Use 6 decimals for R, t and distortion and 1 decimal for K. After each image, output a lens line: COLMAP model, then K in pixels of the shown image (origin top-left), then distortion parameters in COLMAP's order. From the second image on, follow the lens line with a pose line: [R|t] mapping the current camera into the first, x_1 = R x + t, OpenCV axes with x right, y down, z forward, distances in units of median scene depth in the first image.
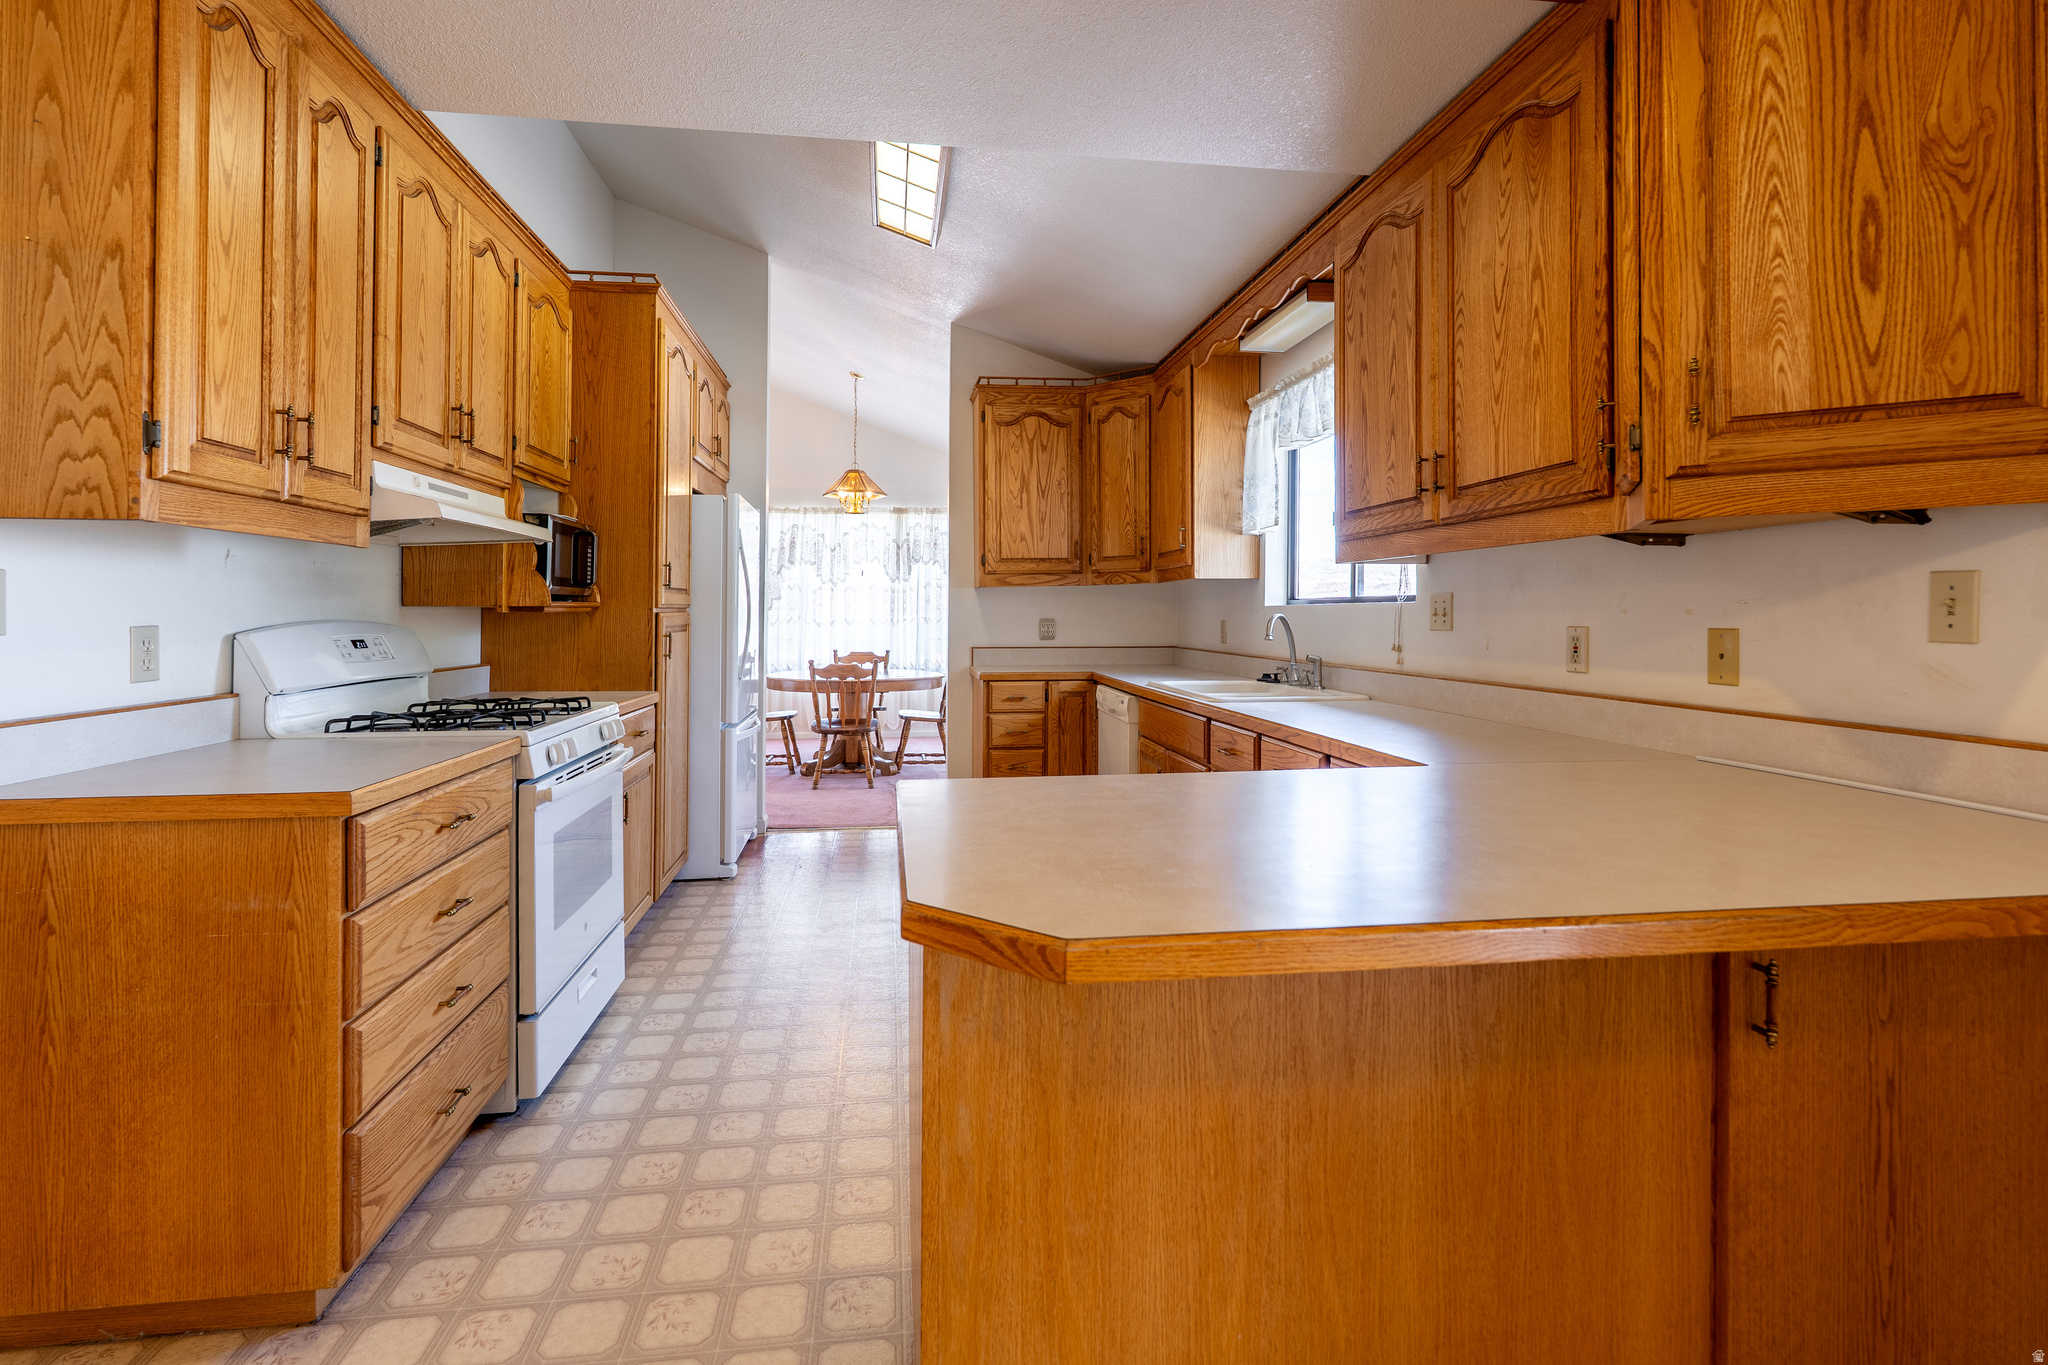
lens RADIAL K [[943.0, 0, 1012.2], [0, 943.0, 620.9], [0, 0, 1]] dist [-0.001248, -0.000486]
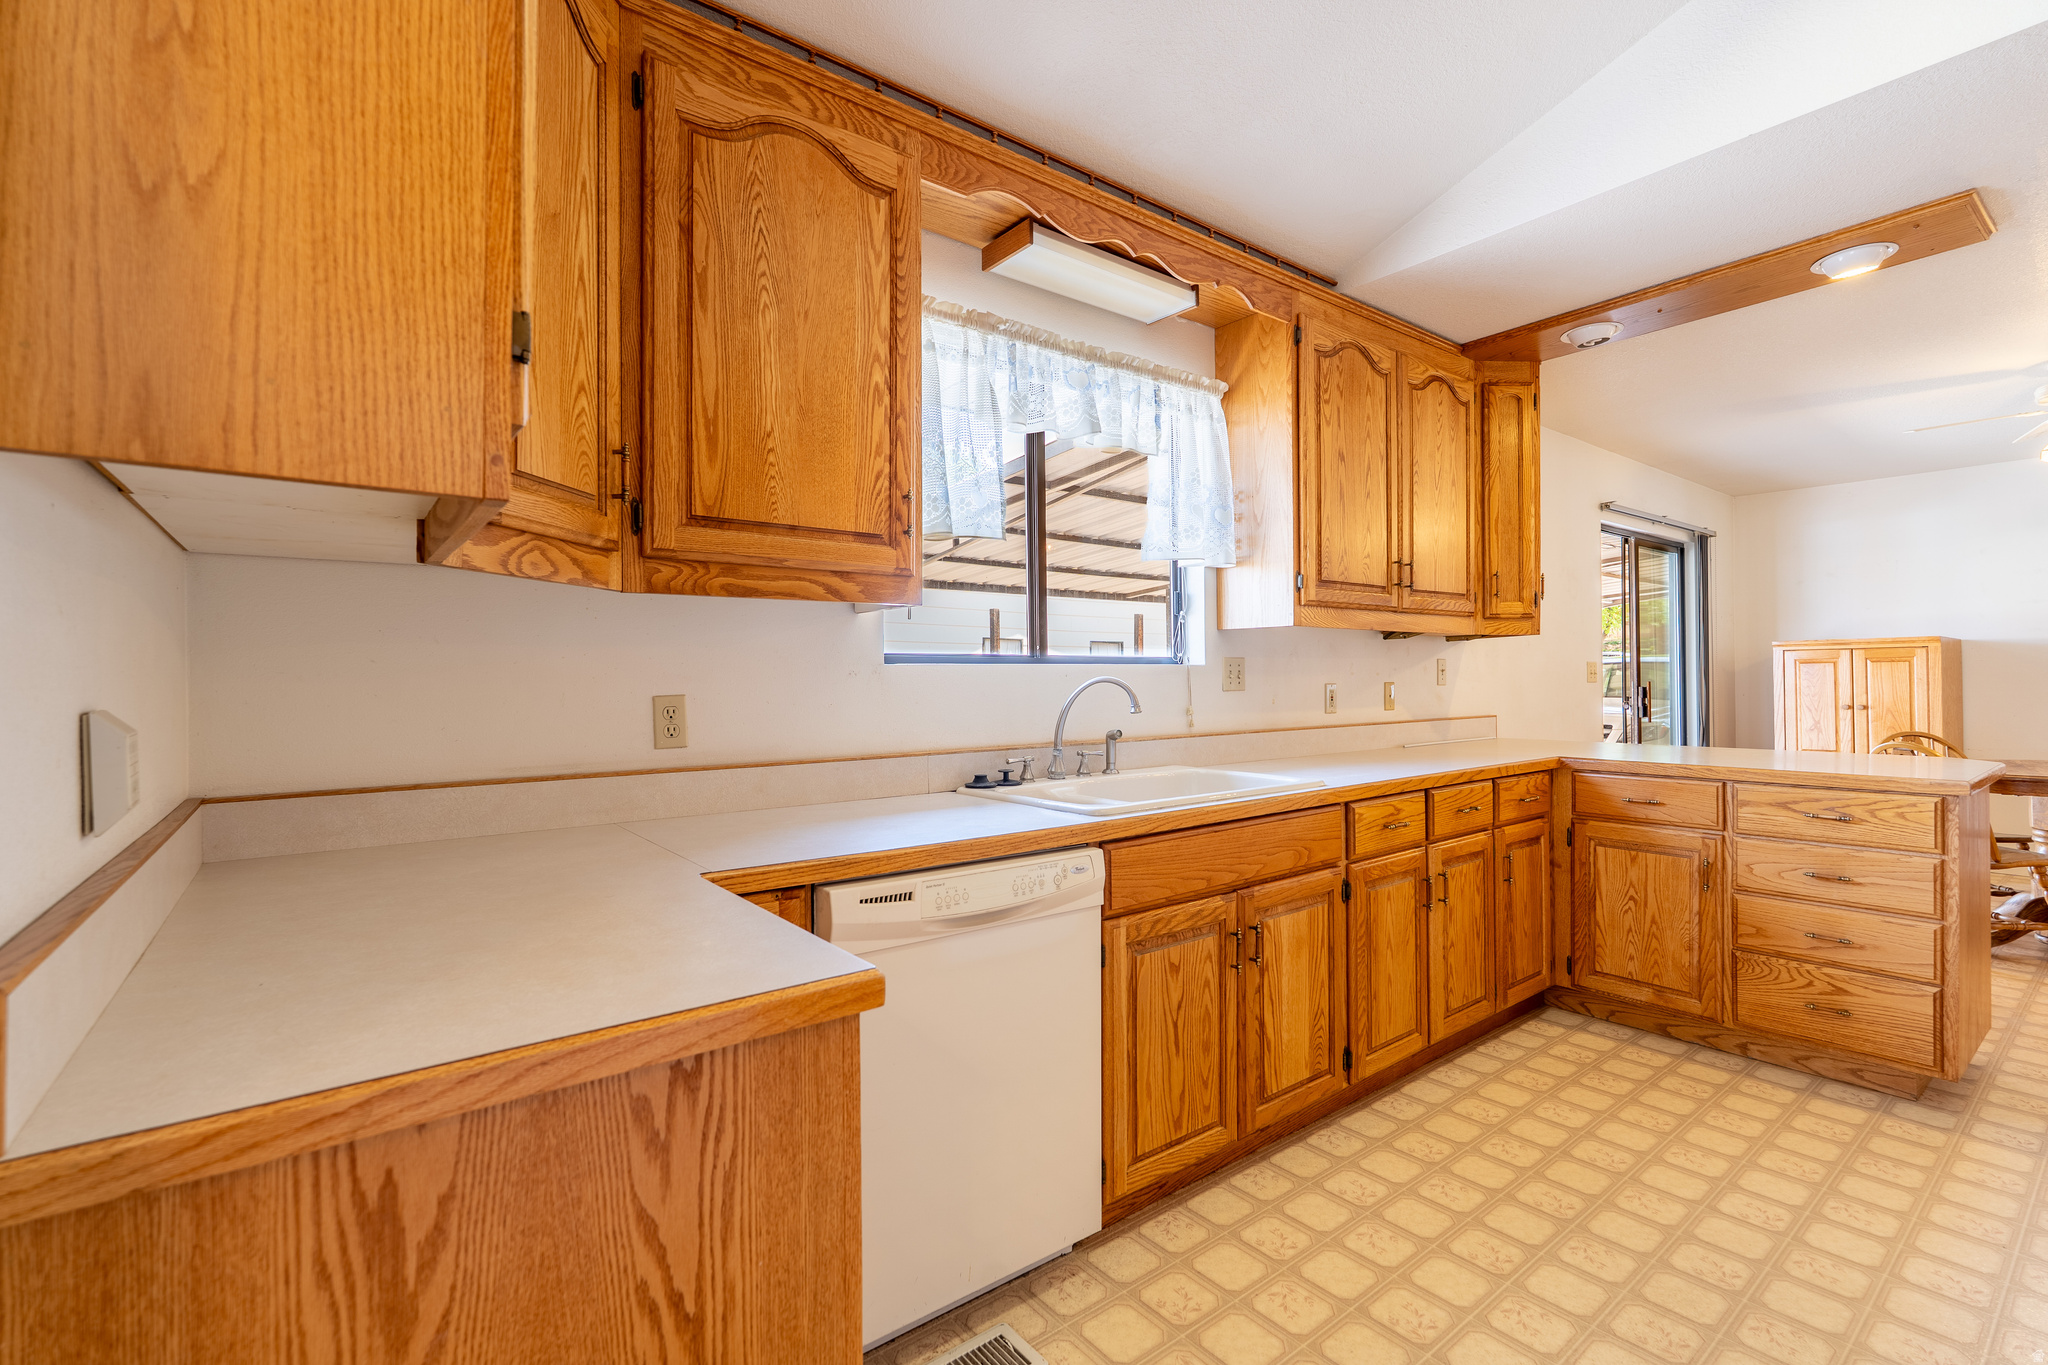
lens RADIAL K [[908.8, 0, 1024.0], [0, 908.8, 682.5], [0, 0, 1]] dist [-0.000398, -0.000083]
pose [[-0.498126, 0.001920, 0.867103, -0.401385], [0.015199, 0.999863, 0.006518, -0.012299], [-0.866972, 0.016426, -0.498087, 1.967573]]
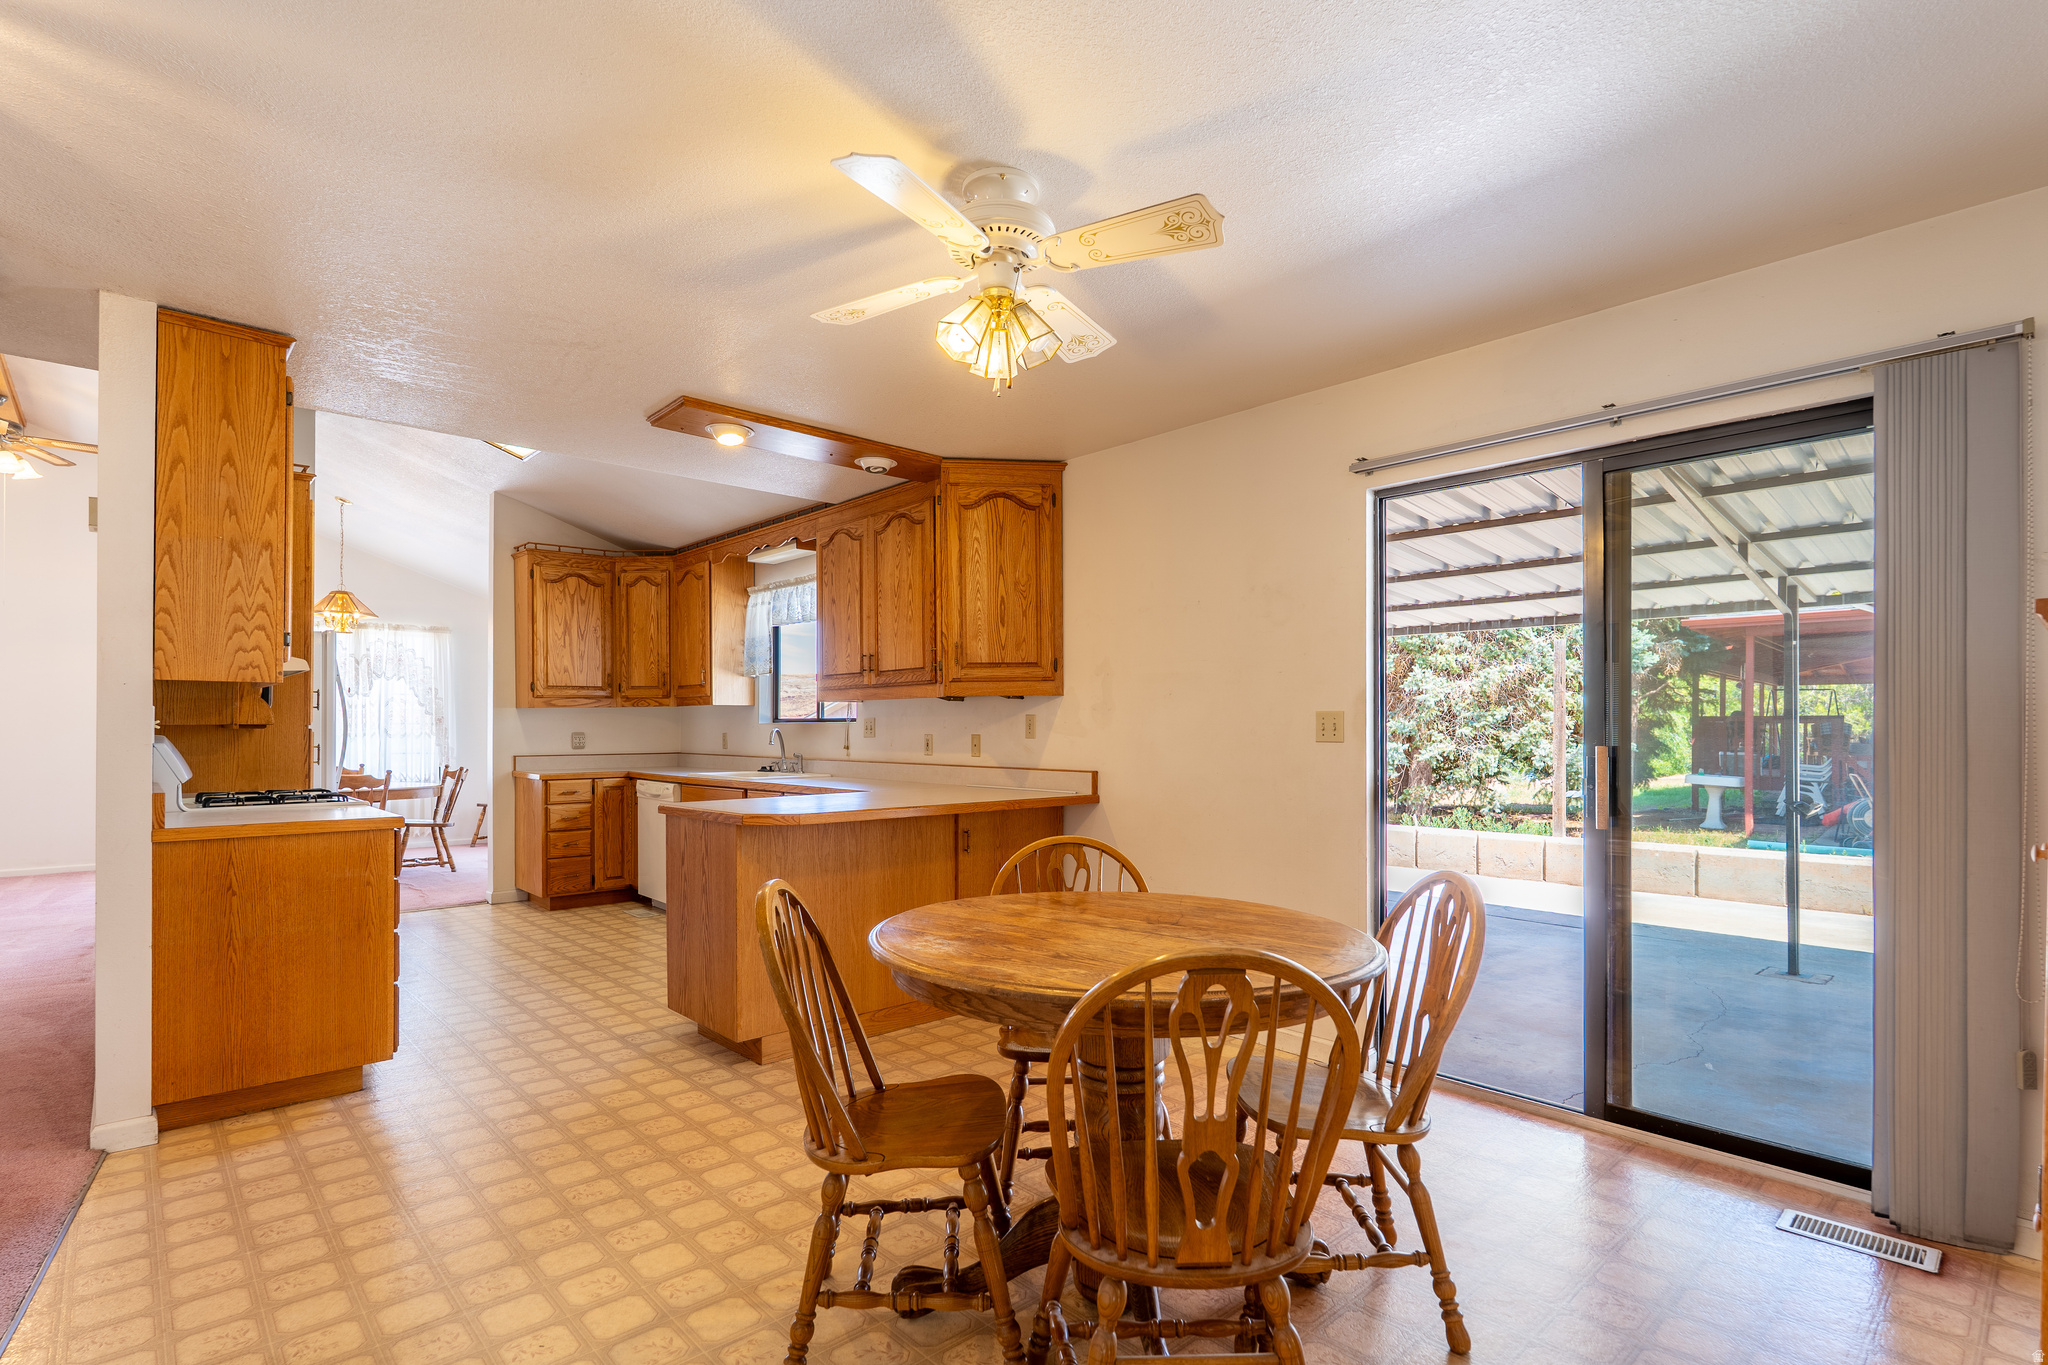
lens RADIAL K [[982.6, 0, 1020.7], [0, 982.6, 726.0], [0, 0, 1]] dist [-0.000589, -0.000196]
pose [[0.822119, -0.000220, 0.569316, -0.484467], [0.005277, 0.999960, -0.007234, 0.003418], [-0.569291, 0.008952, 0.822087, -0.923596]]
